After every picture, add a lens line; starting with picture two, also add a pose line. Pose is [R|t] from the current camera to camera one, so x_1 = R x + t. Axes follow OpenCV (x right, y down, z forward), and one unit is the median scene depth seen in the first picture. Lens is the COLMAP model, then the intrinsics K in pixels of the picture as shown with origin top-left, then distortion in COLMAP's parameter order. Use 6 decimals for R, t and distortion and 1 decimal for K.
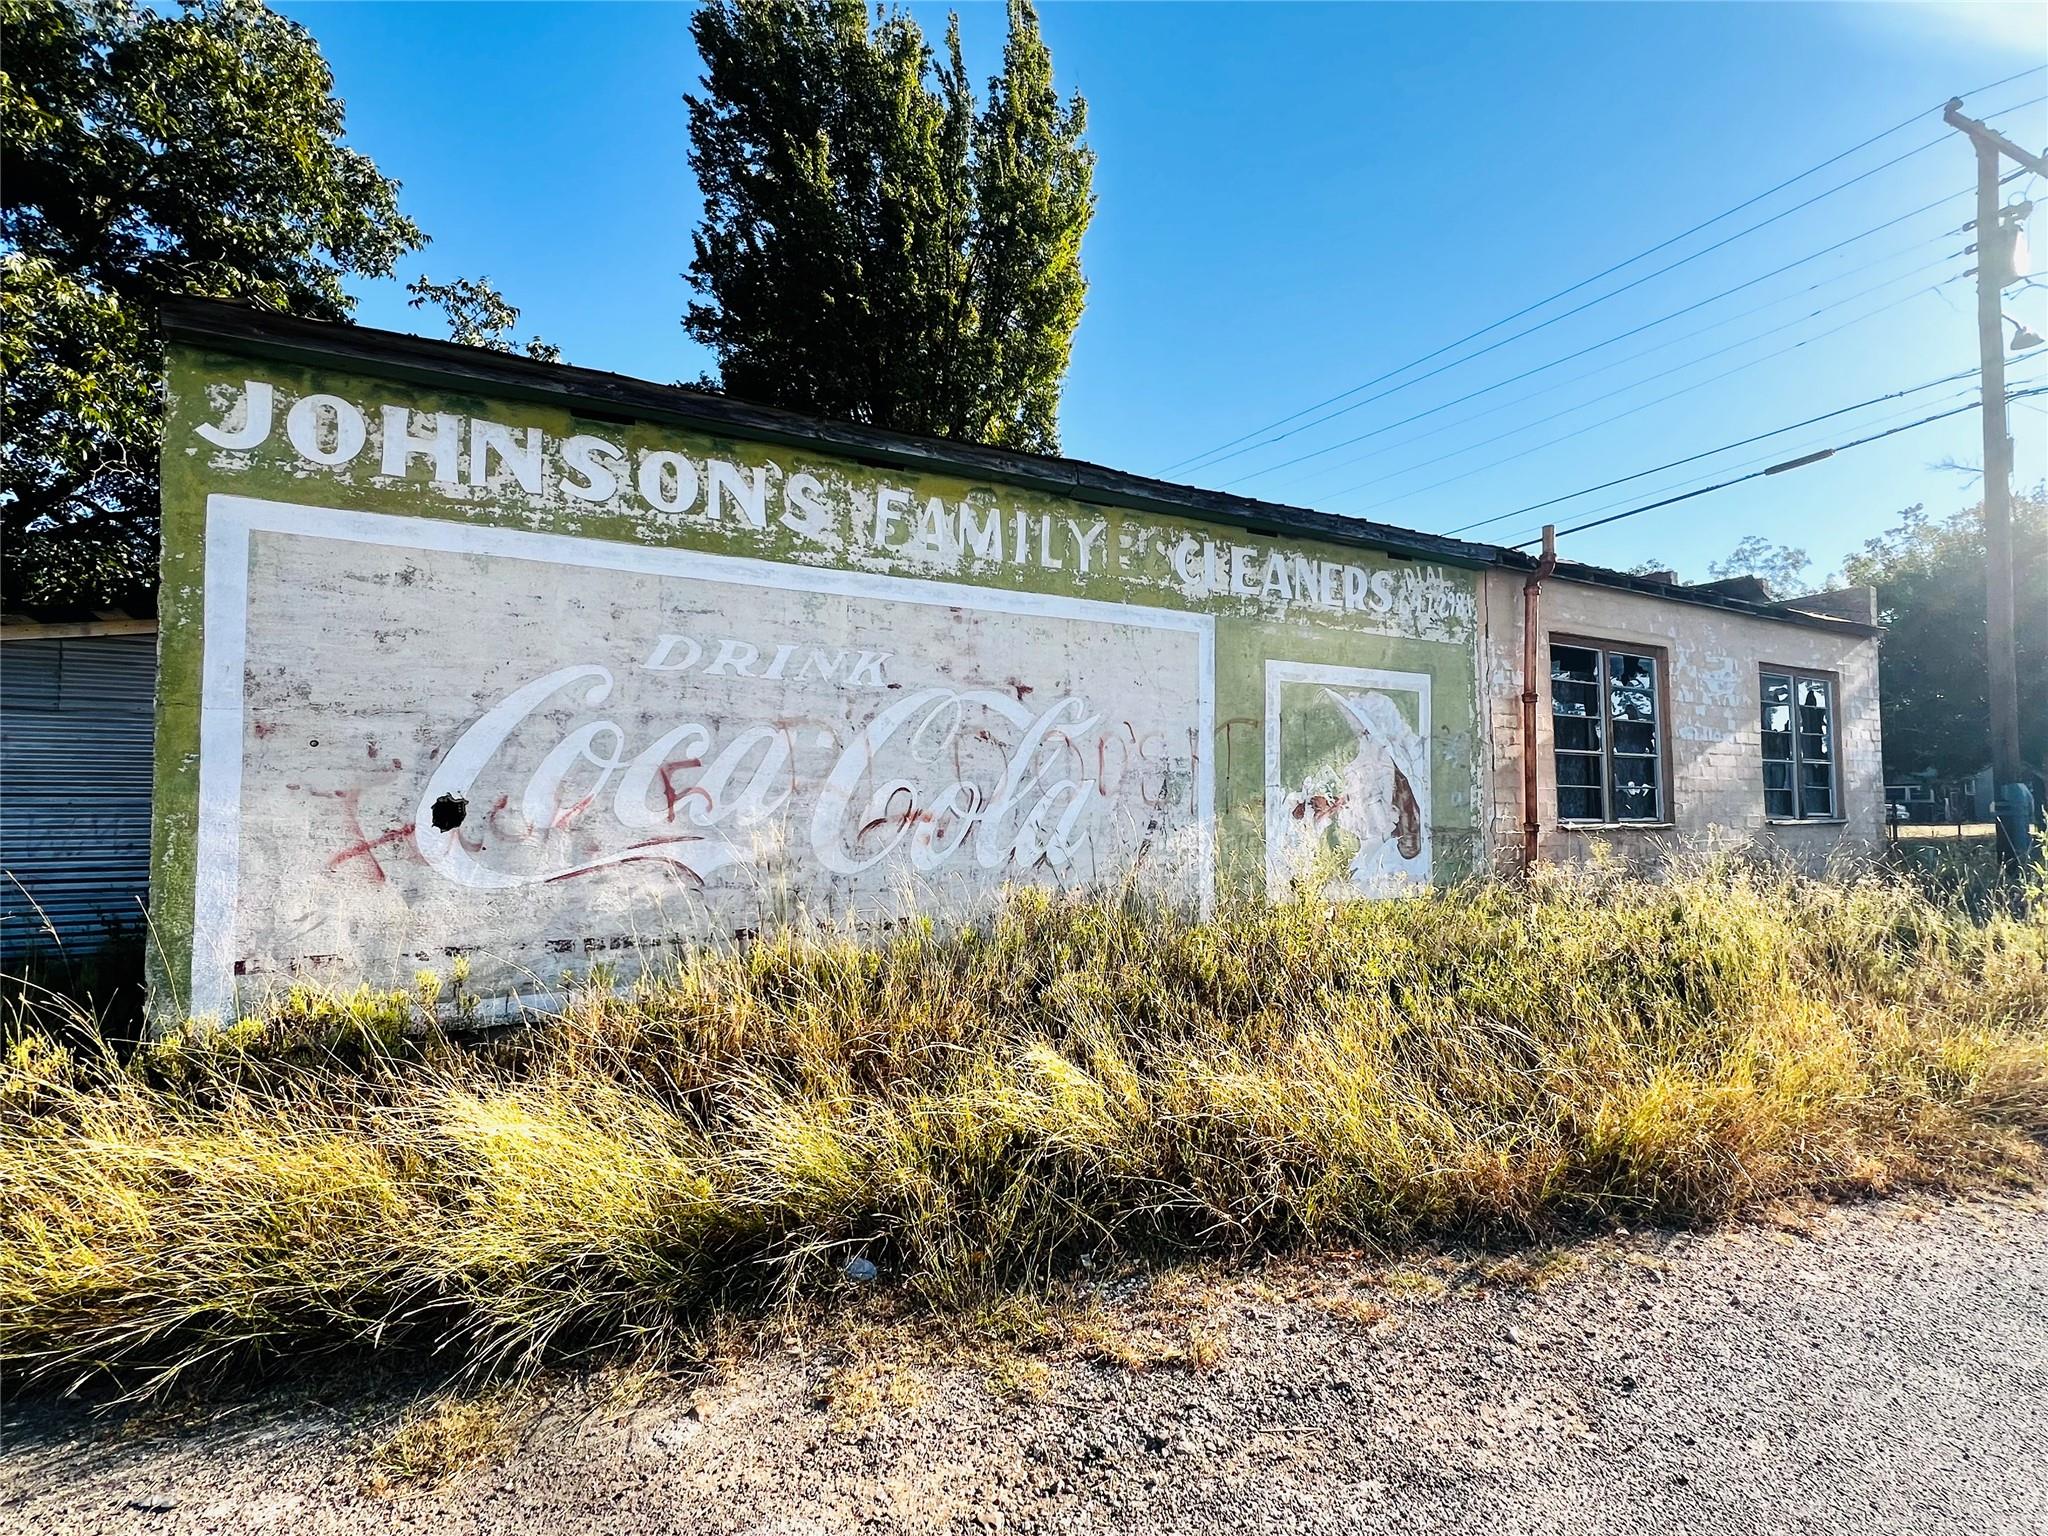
lens RADIAL K [[966.5, 0, 1023.7], [0, 966.5, 762.6], [0, 0, 1]] dist [-0.002229, -0.000134]
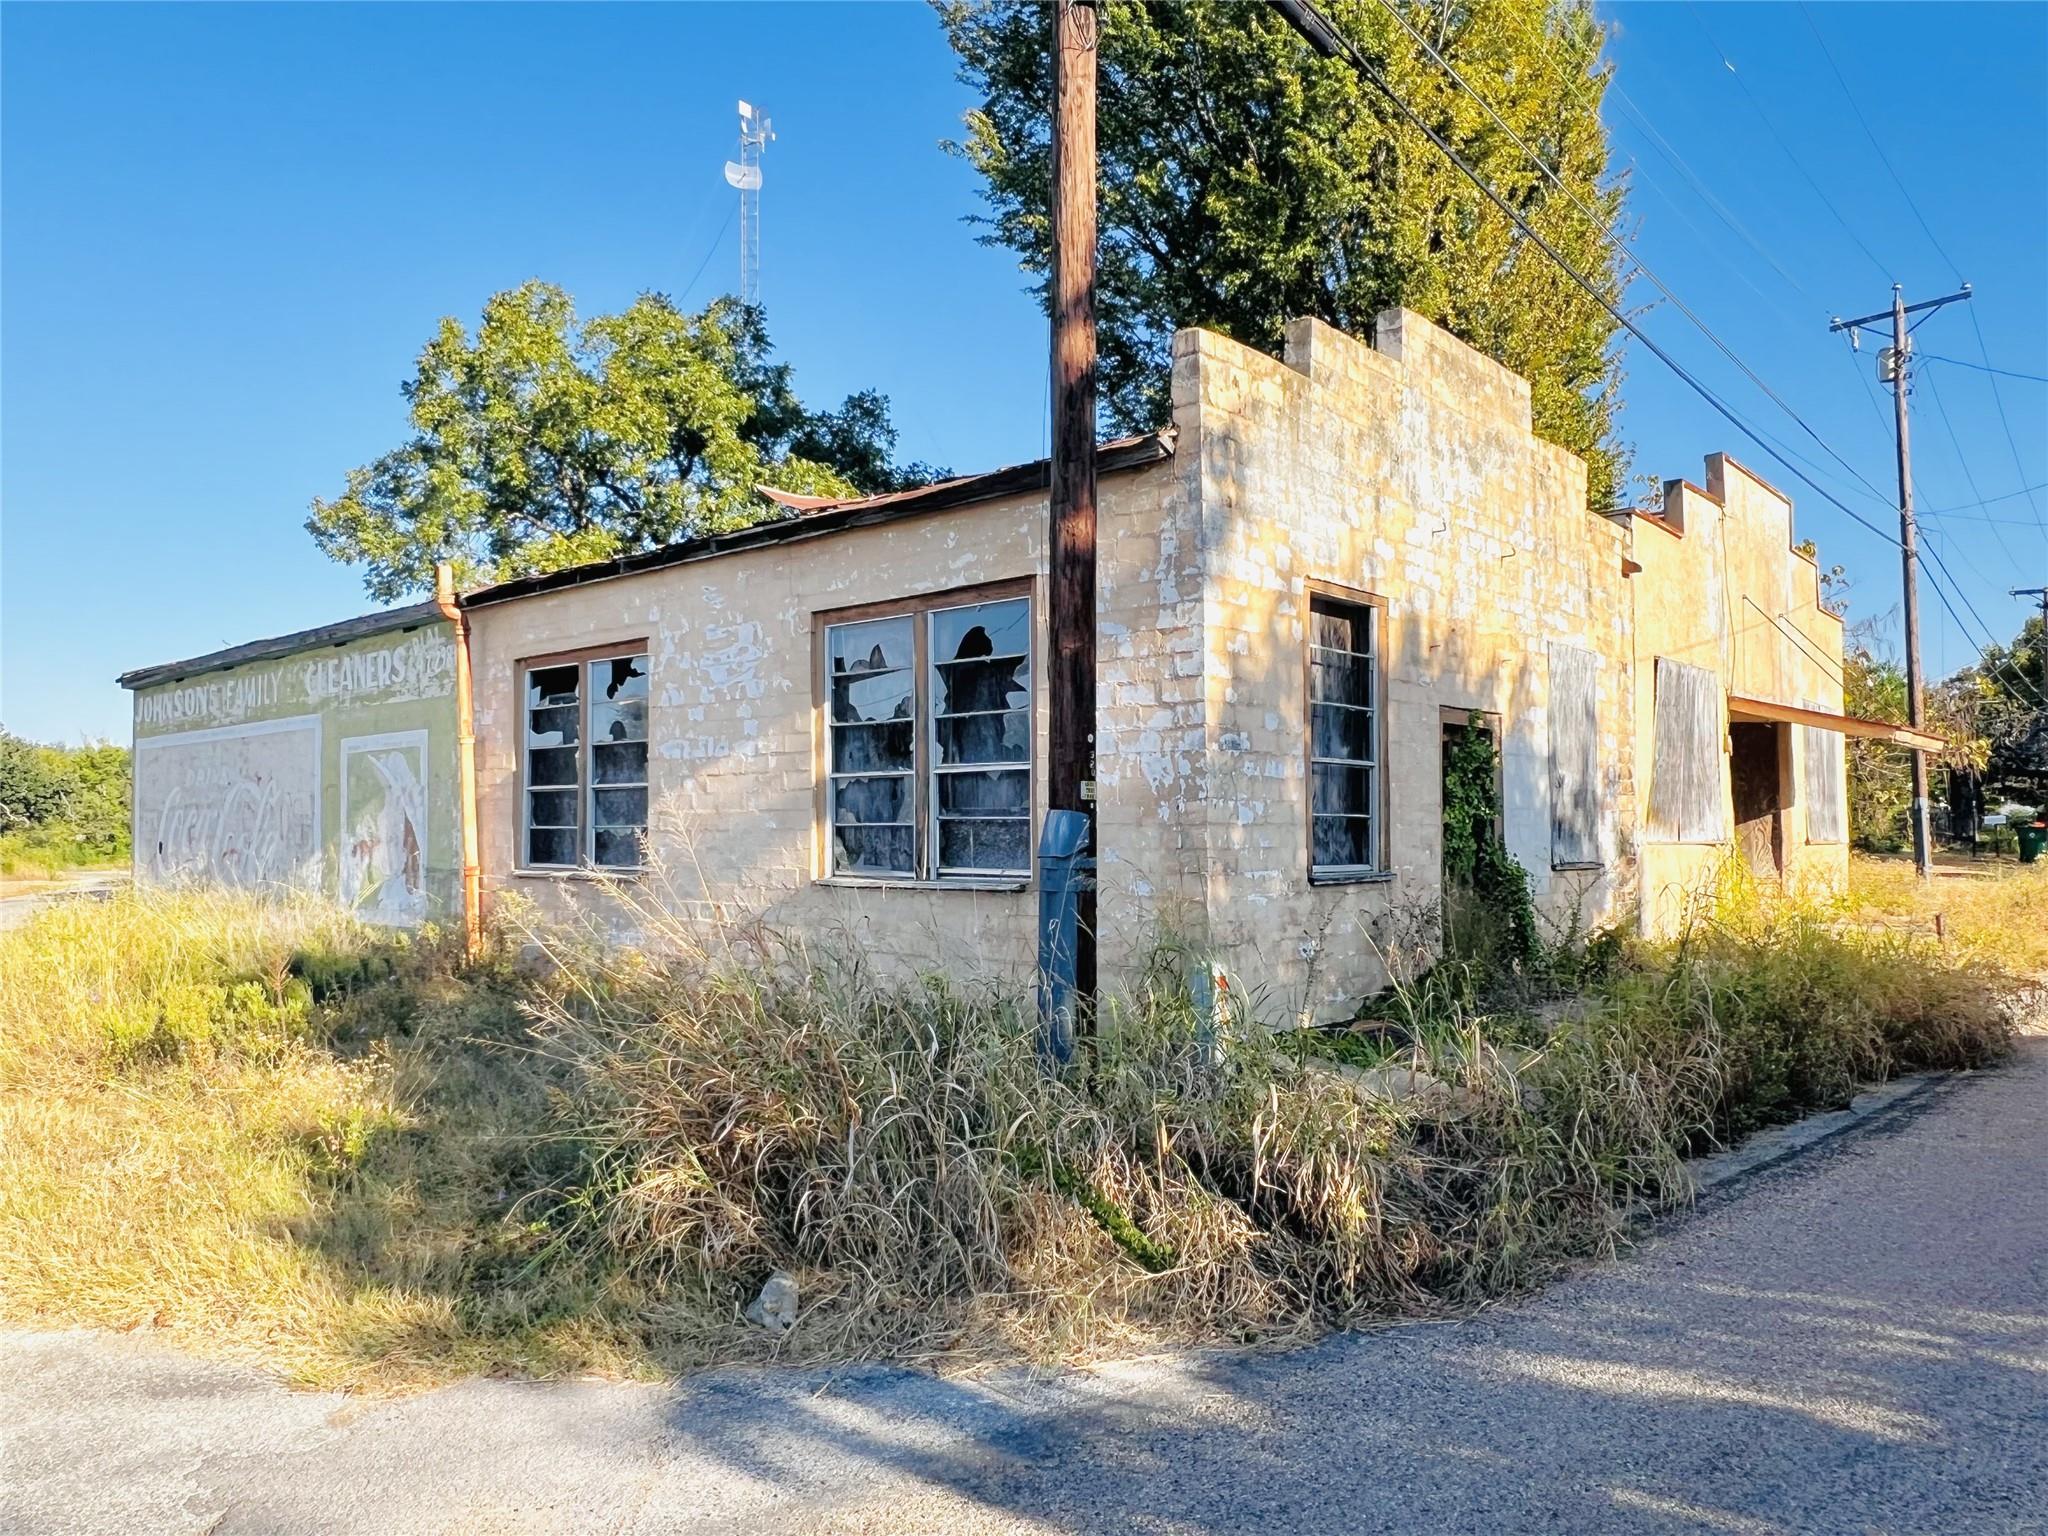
lens RADIAL K [[1366.1, 0, 1024.7], [0, 1366.1, 772.7], [0, 0, 1]] dist [0.004251, 0.000829]
pose [[0.353362, -0.038195, -0.934707, 2.162078], [0.051953, 0.998425, -0.021158, 0.027826], [0.934043, -0.041084, 0.354790, 1.103792]]
